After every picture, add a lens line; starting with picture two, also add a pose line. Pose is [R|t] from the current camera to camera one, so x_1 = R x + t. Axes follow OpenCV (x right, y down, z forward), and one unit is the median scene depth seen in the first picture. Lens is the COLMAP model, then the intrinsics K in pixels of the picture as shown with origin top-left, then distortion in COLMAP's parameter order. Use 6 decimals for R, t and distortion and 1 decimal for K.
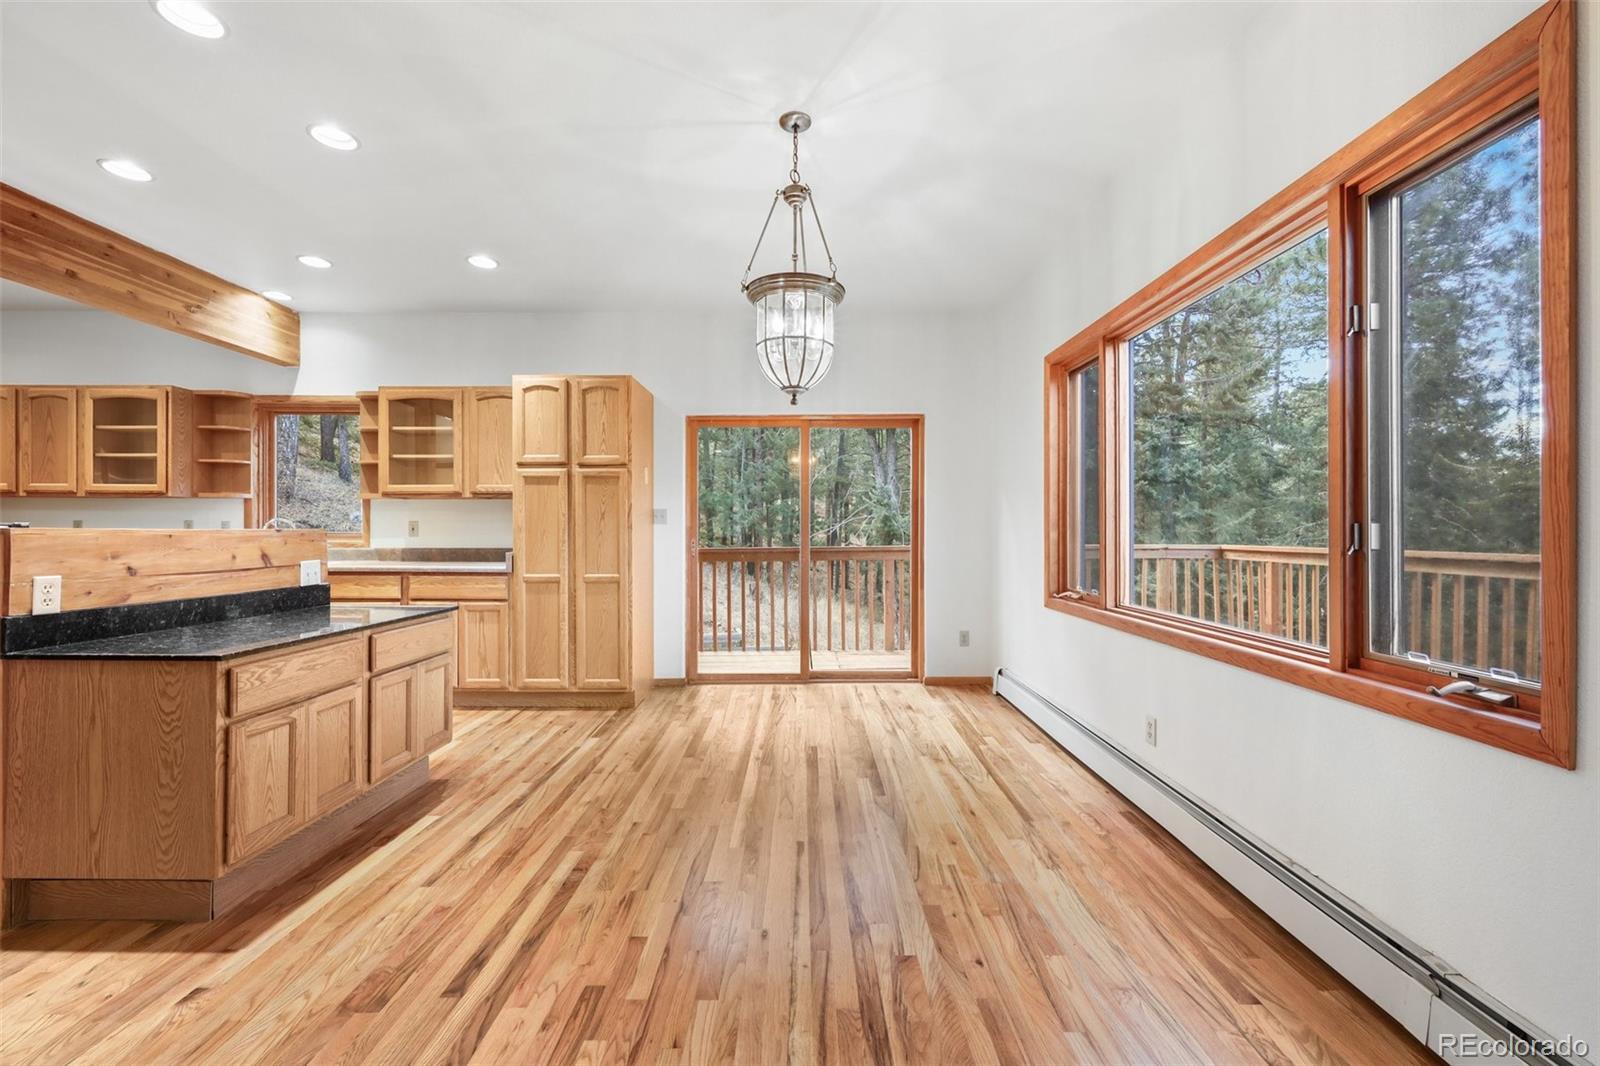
lens RADIAL K [[645.7, 0, 799.7], [0, 645.7, 529.7], [0, 0, 1]] dist [-0.002224, 0.000869]
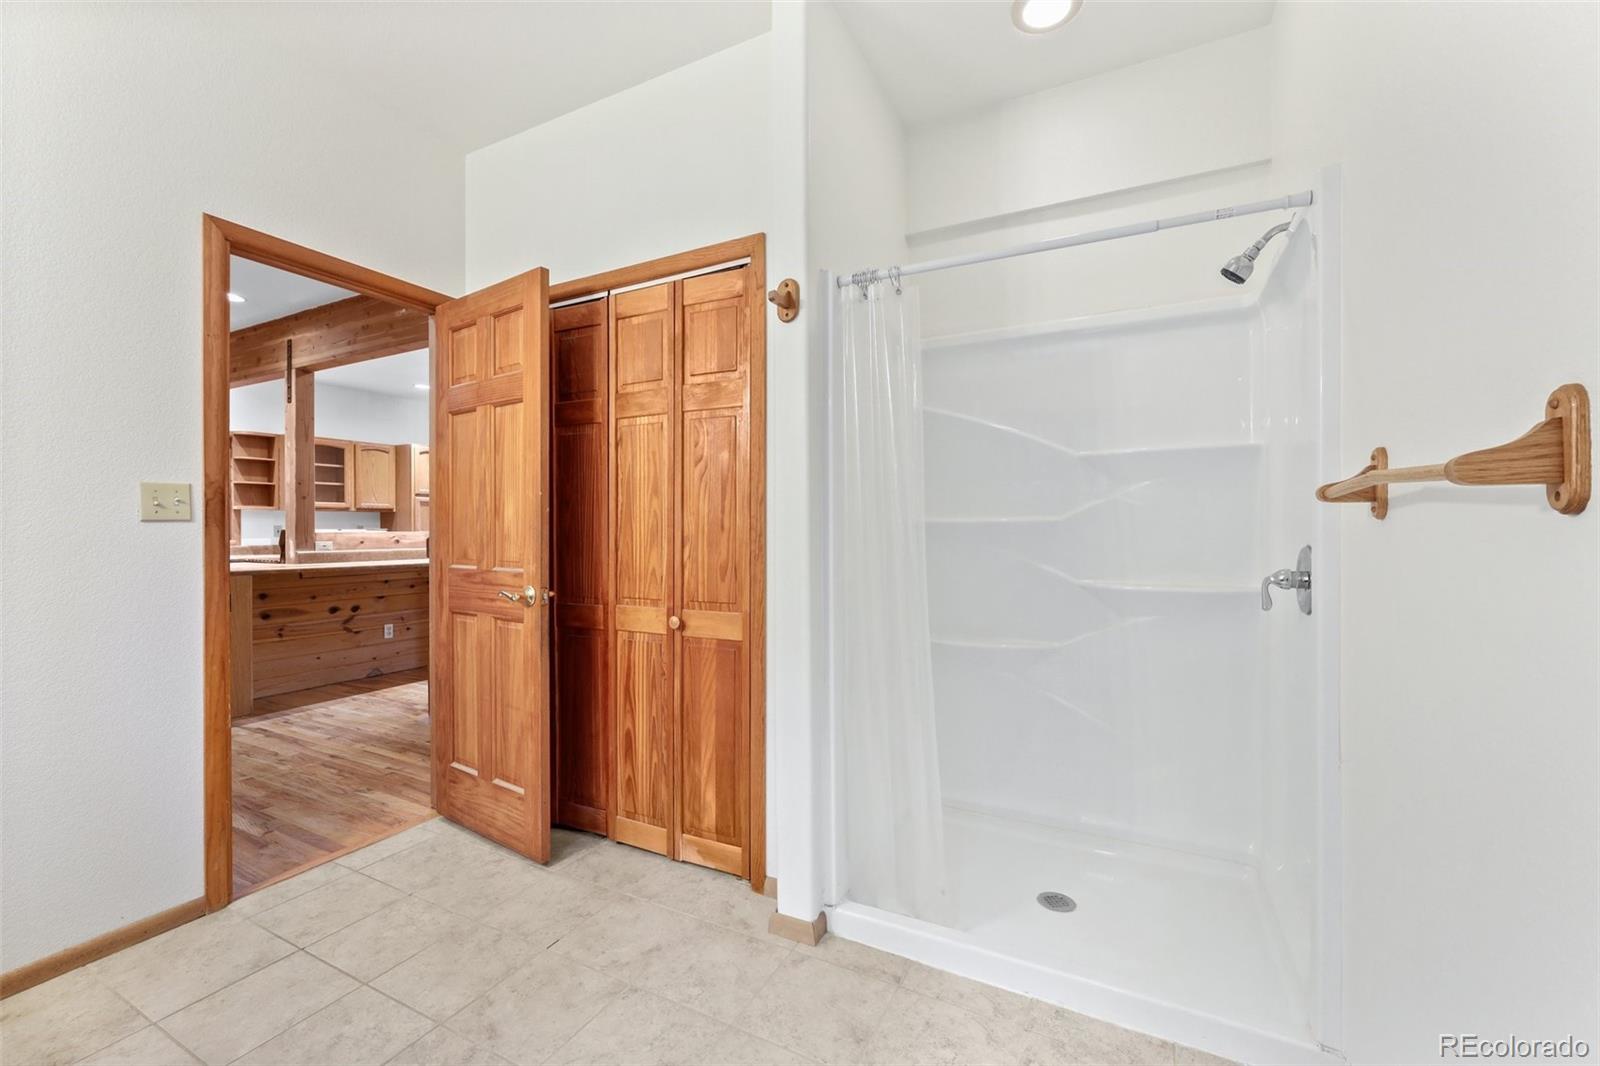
lens RADIAL K [[645.7, 0, 805.3], [0, 645.7, 530.6], [0, 0, 1]] dist [-0.002224, 0.000869]
pose [[0.453717, -0.002909, 0.891141, -1.598460], [0.003011, 0.999994, 0.001732, -0.002555], [-0.891141, 0.001897, 0.453723, -0.788800]]
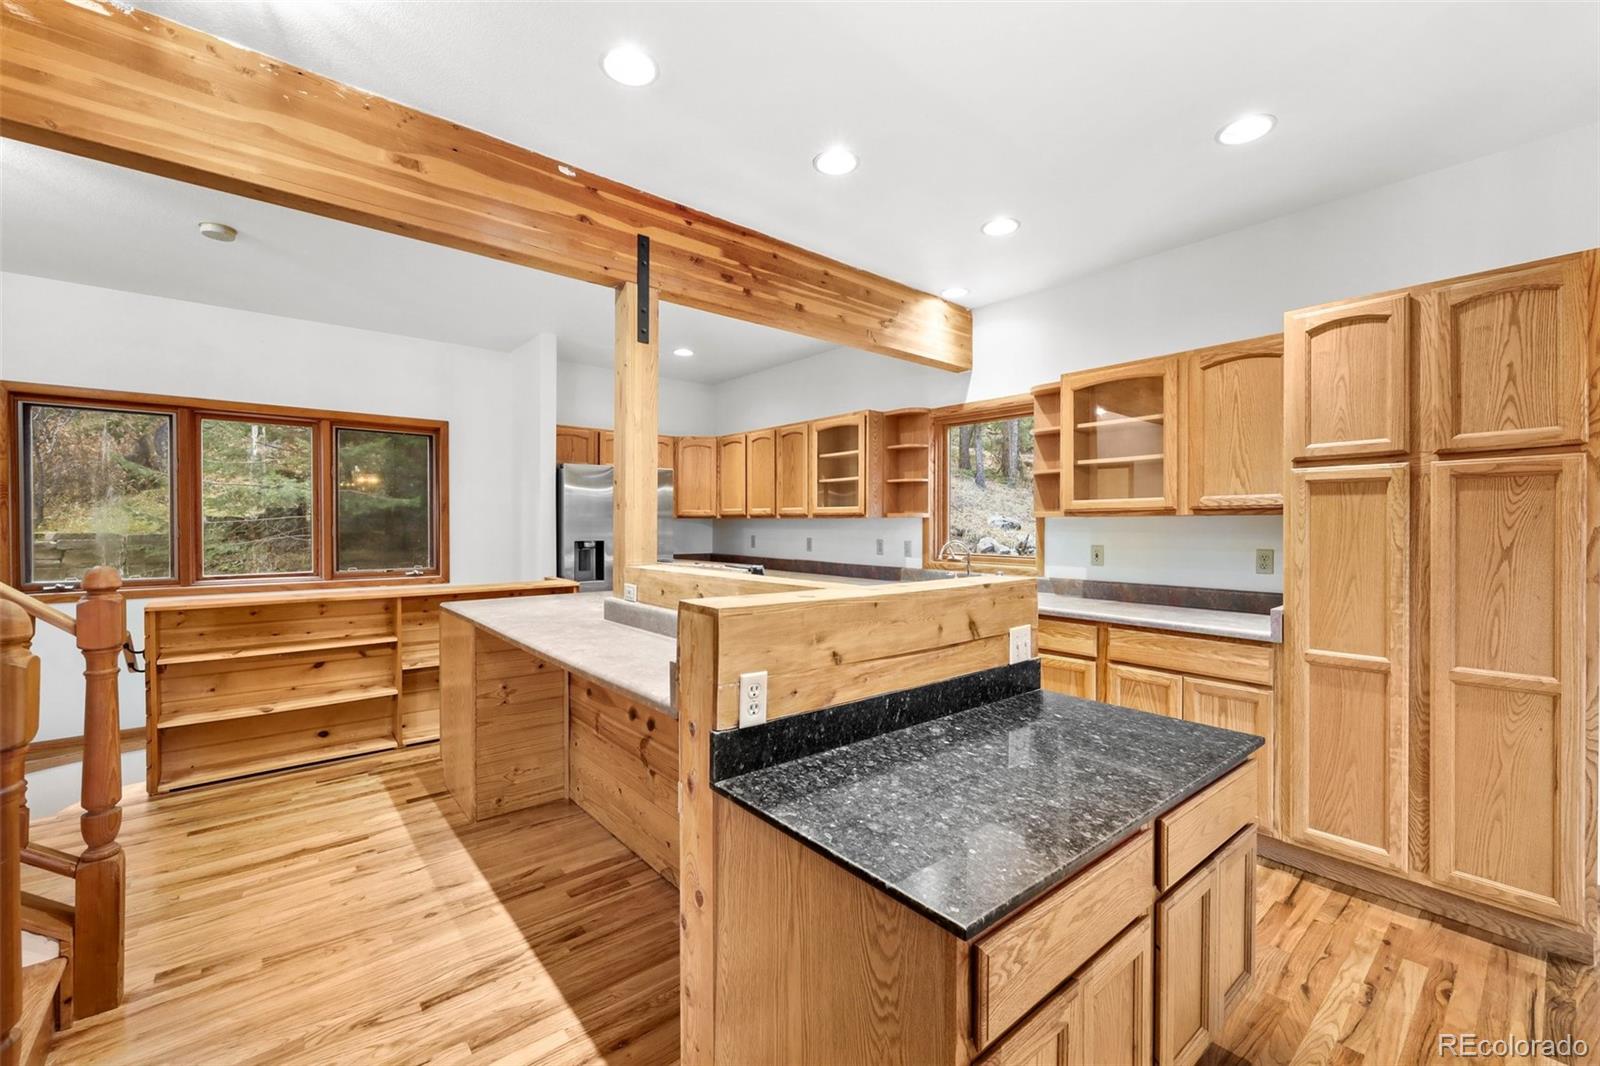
lens RADIAL K [[645.7, 0, 801.2], [0, 645.7, 530.9], [0, 0, 1]] dist [-0.002224, 0.000869]
pose [[0.645235, 0.007023, -0.763952, -0.288868], [-0.000370, 0.999961, 0.008880, -0.044445], [0.763984, -0.005447, 0.645212, 0.285041]]
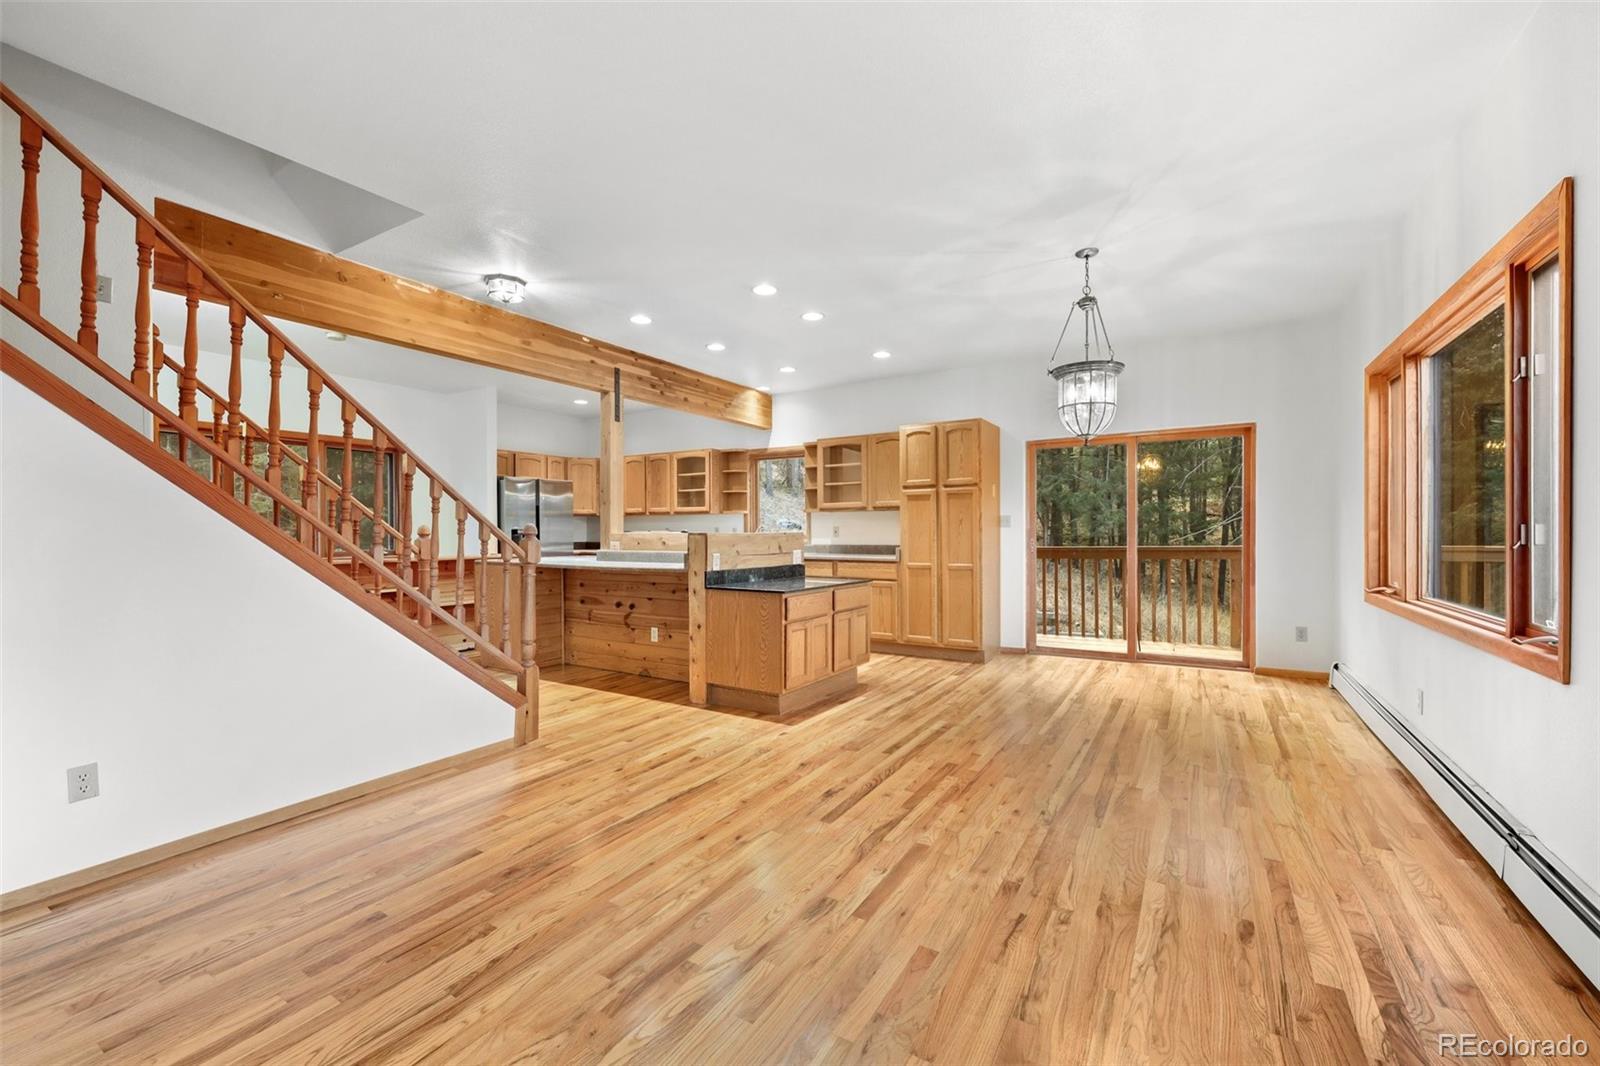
lens RADIAL K [[645.7, 0, 800.5], [0, 645.7, 539.3], [0, 0, 1]] dist [-0.002224, 0.000869]
pose [[0.854051, 0.000820, -0.520189, 0.127951], [0.005505, 0.999929, 0.010614, -0.000522], [0.520161, -0.011929, 0.853985, -0.379724]]
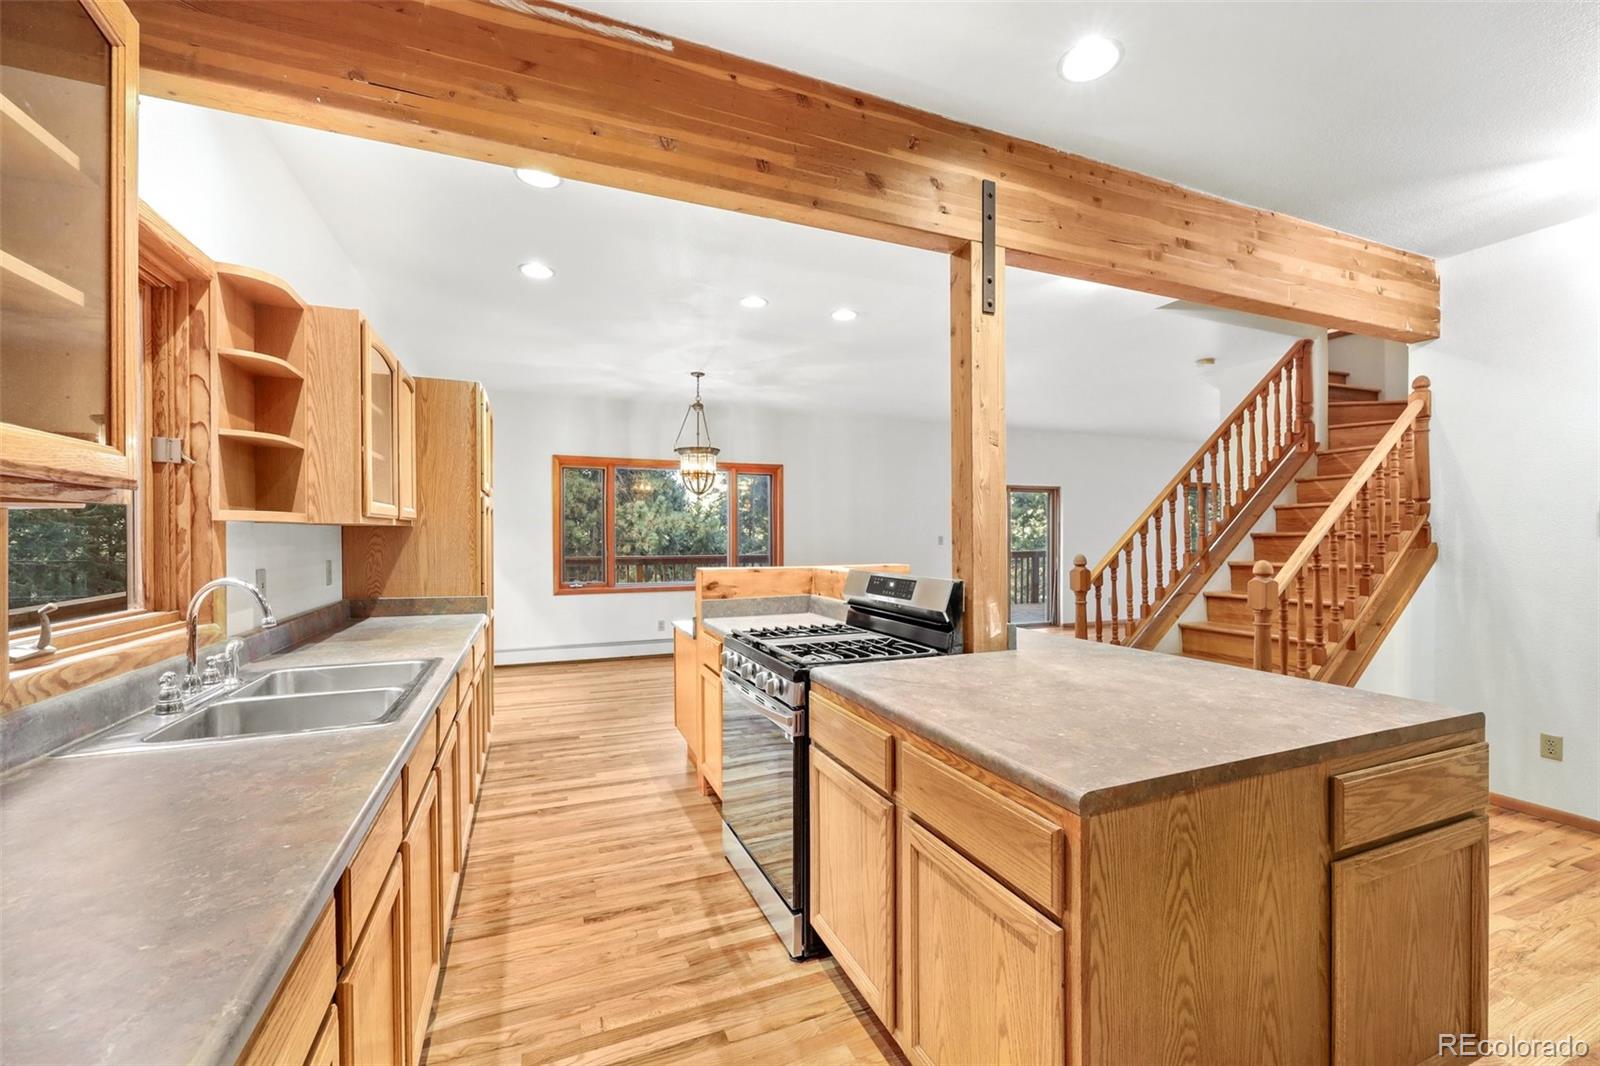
lens RADIAL K [[645.7, 0, 798.2], [0, 645.7, 533.7], [0, 0, 1]] dist [-0.002224, 0.000869]
pose [[-0.380093, -0.000168, 0.924948, -1.433558], [-0.001340, 0.999999, -0.000369, -0.048634], [-0.924947, -0.001380, -0.380093, 0.983156]]
